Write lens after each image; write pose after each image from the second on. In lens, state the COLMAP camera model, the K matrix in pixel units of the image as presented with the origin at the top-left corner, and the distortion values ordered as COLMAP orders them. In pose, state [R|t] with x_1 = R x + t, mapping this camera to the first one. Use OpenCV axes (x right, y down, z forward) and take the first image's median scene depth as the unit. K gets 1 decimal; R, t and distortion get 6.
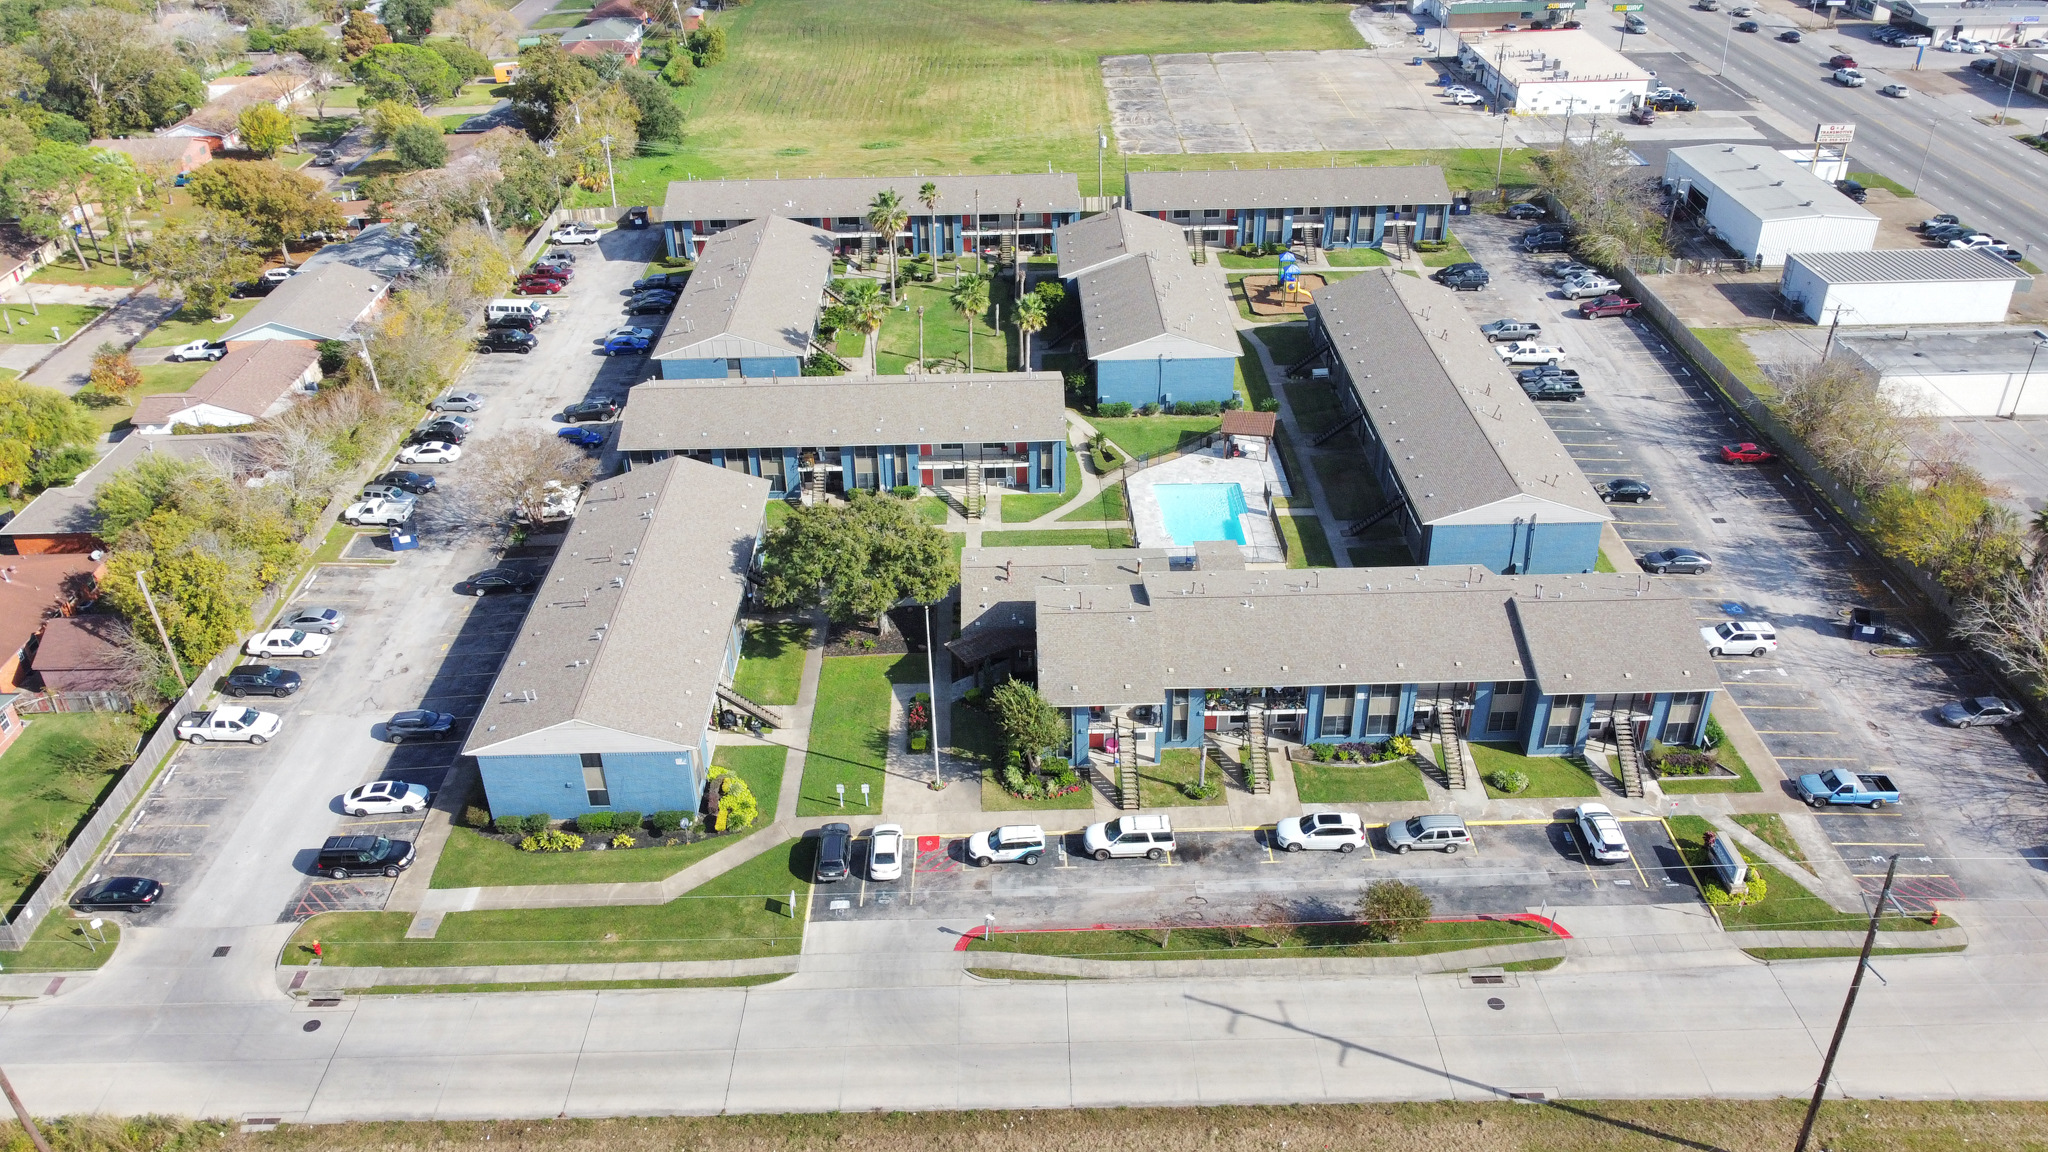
lens RADIAL K [[1549.4, 0, 1024.0], [0, 1549.4, 576.0], [0, 0, 1]] dist [0.000950, -0.007495]
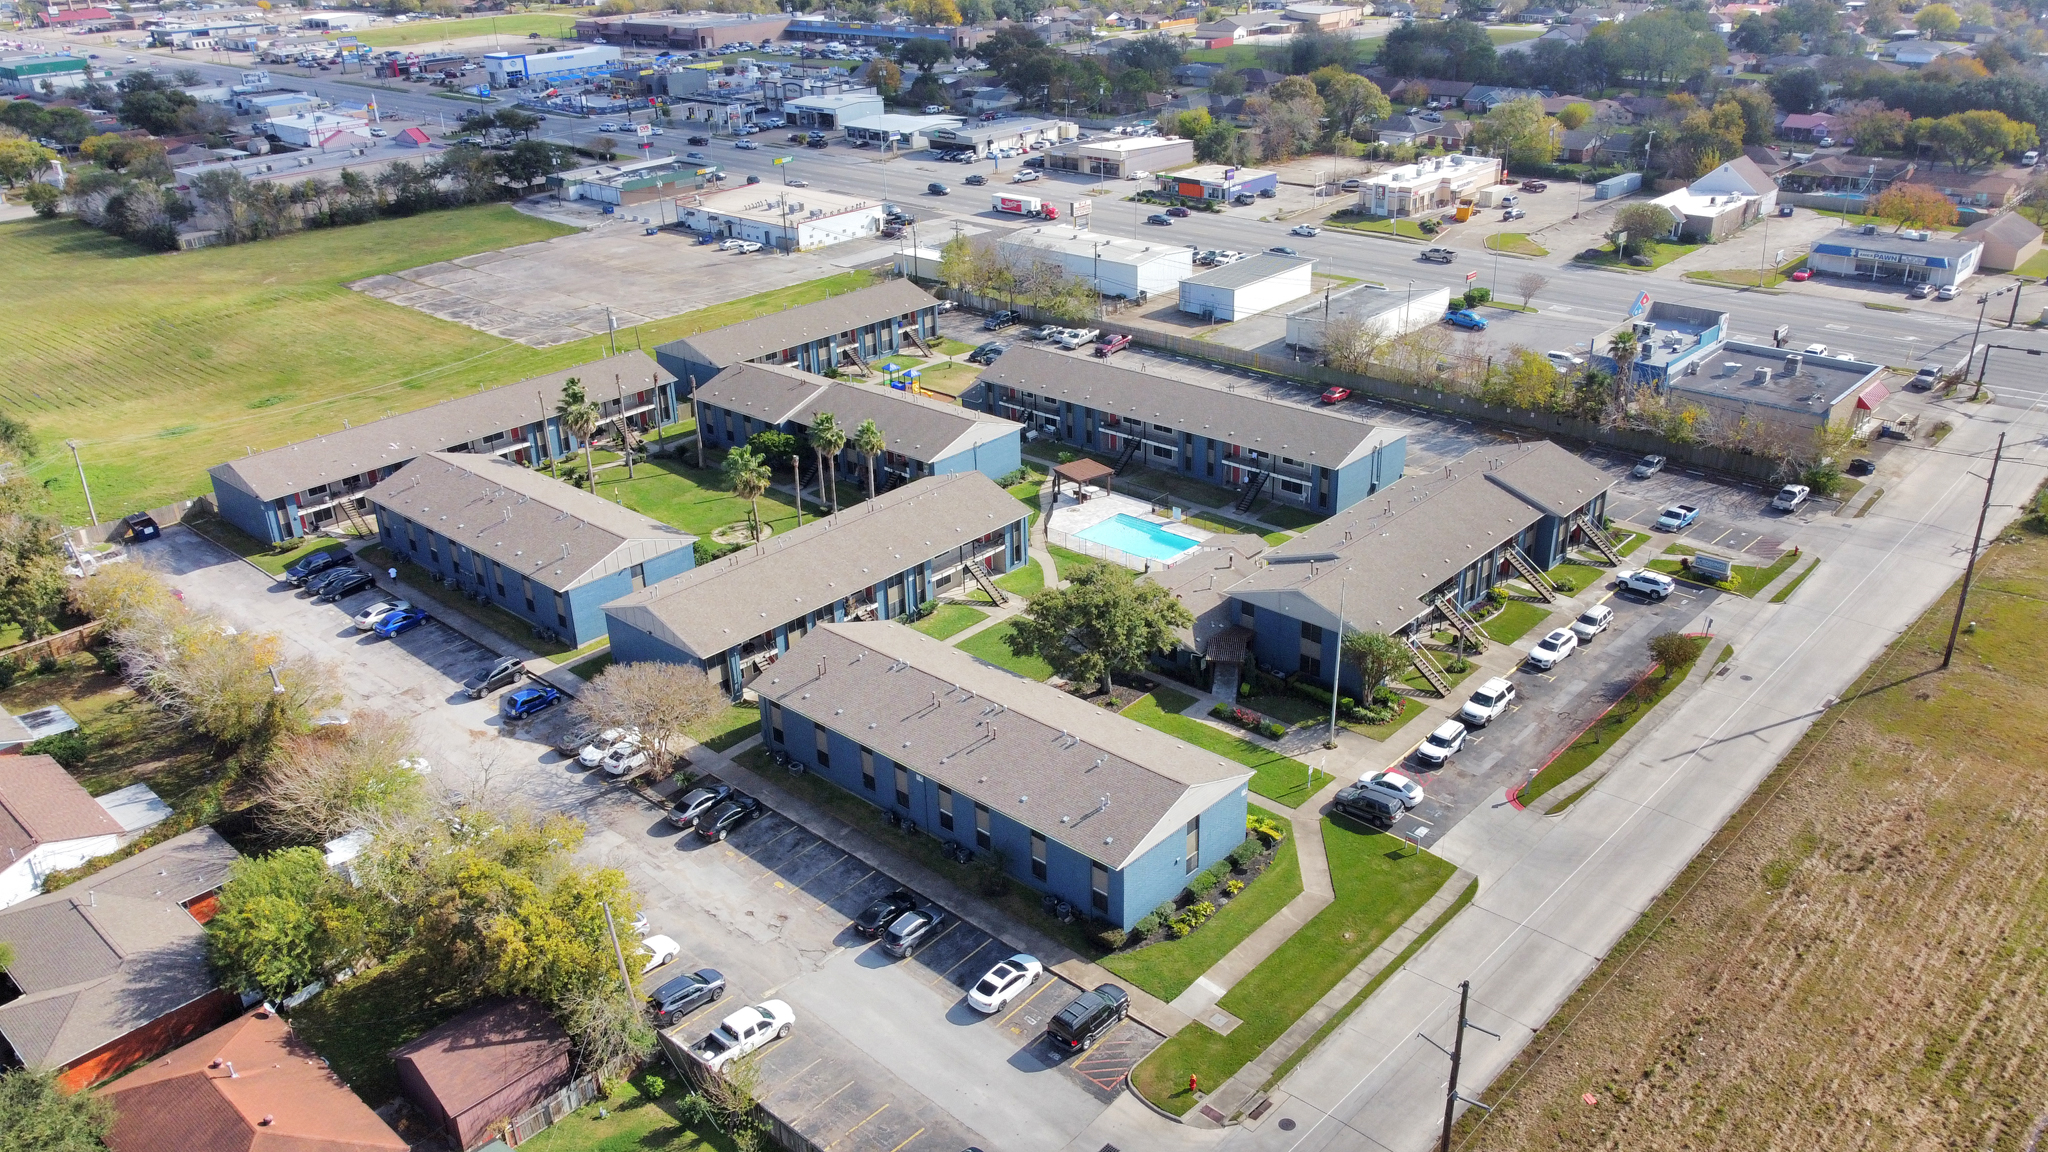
lens RADIAL K [[1549.4, 0, 1024.0], [0, 1549.4, 576.0], [0, 0, 1]] dist [0.000950, -0.007495]
pose [[0.688577, -0.305179, 0.657820, -0.700681], [0.388082, 0.921380, 0.021223, -0.070366], [-0.612579, 0.240674, 0.752876, 0.181924]]
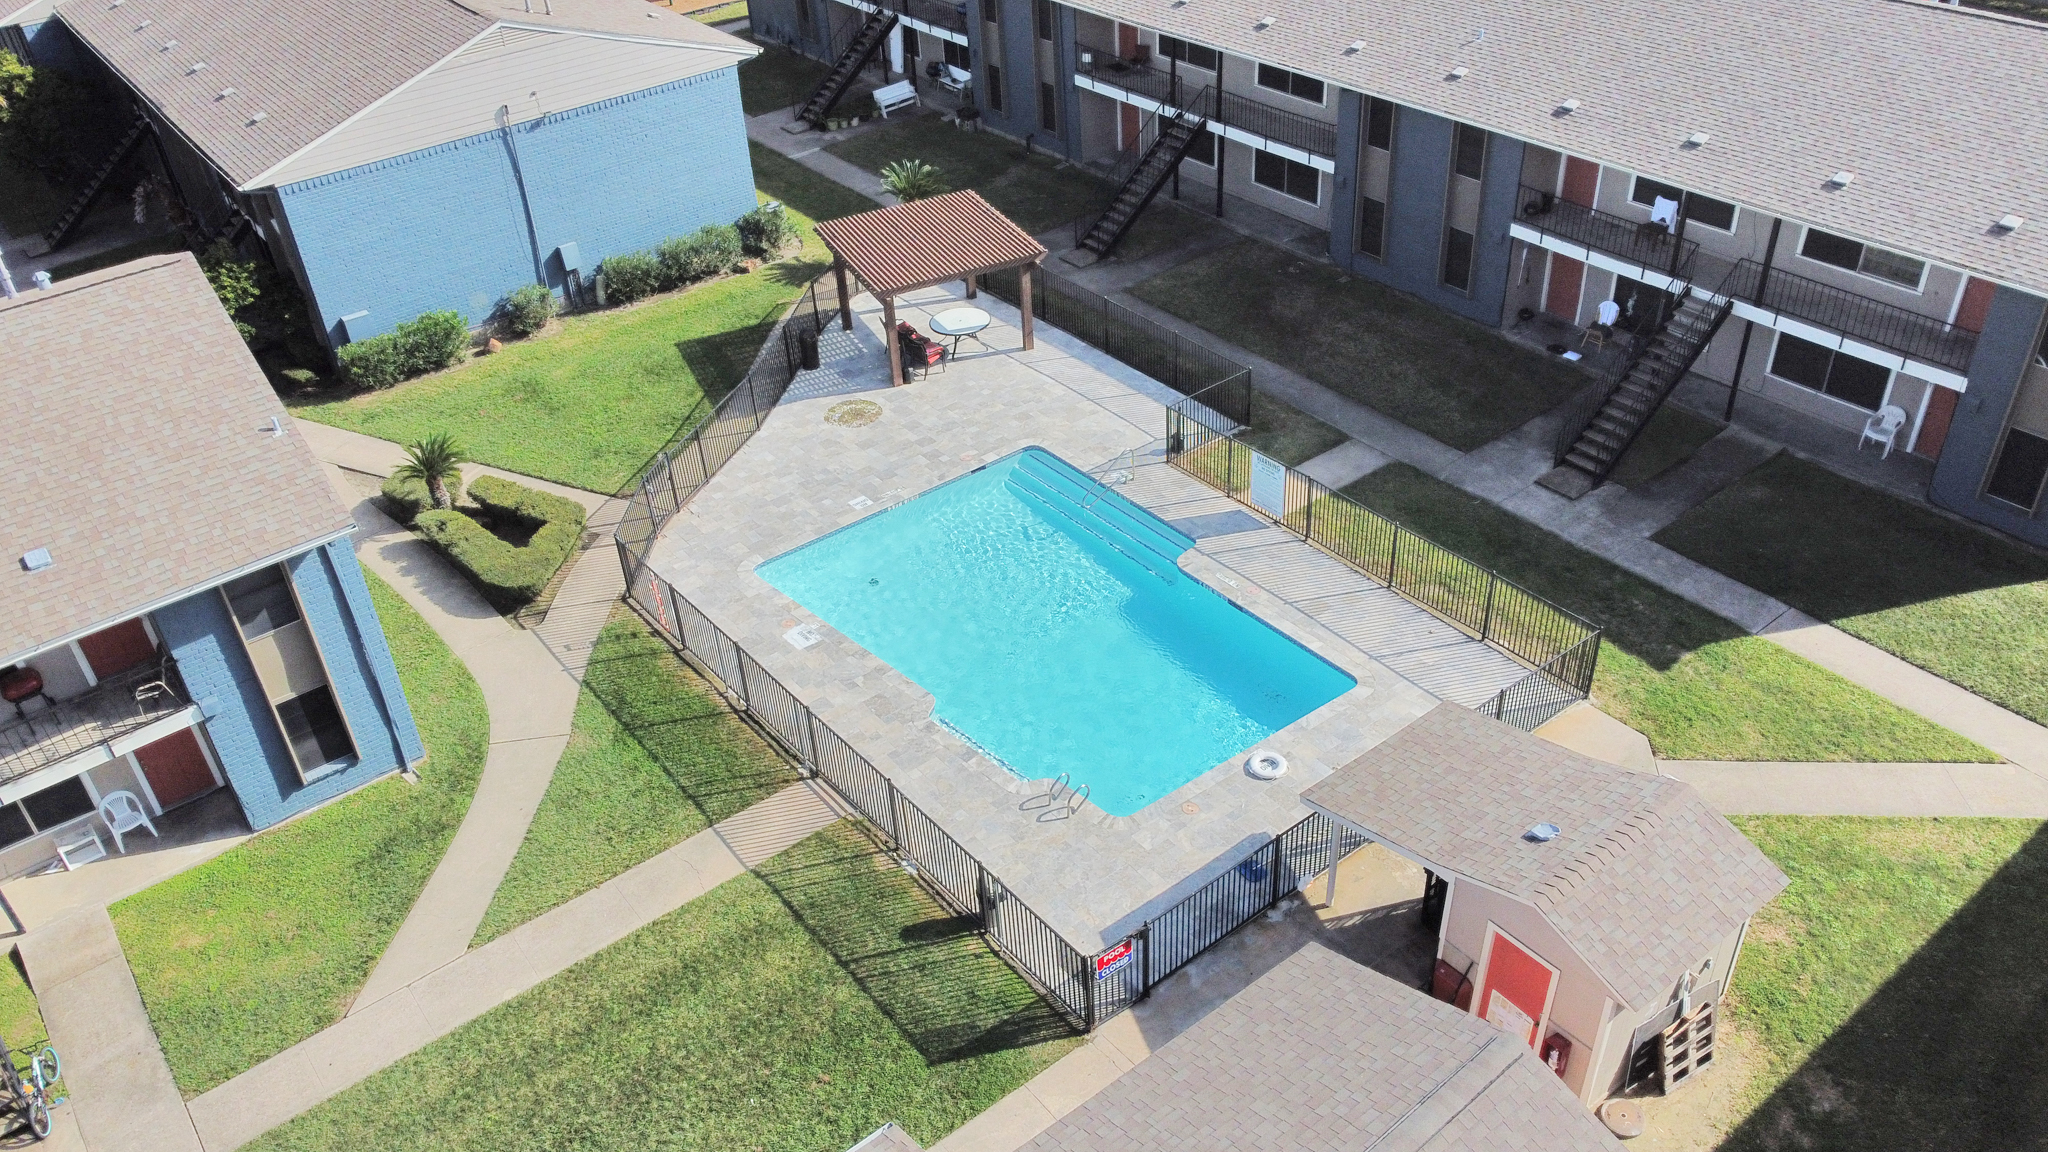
lens RADIAL K [[1549.4, 0, 1024.0], [0, 1549.4, 576.0], [0, 0, 1]] dist [0.000950, -0.007495]
pose [[0.796939, -0.370108, 0.477398, -0.000657], [0.342339, 0.927869, 0.147861, -0.080677], [-0.497687, 0.045596, 0.866157, 0.778332]]
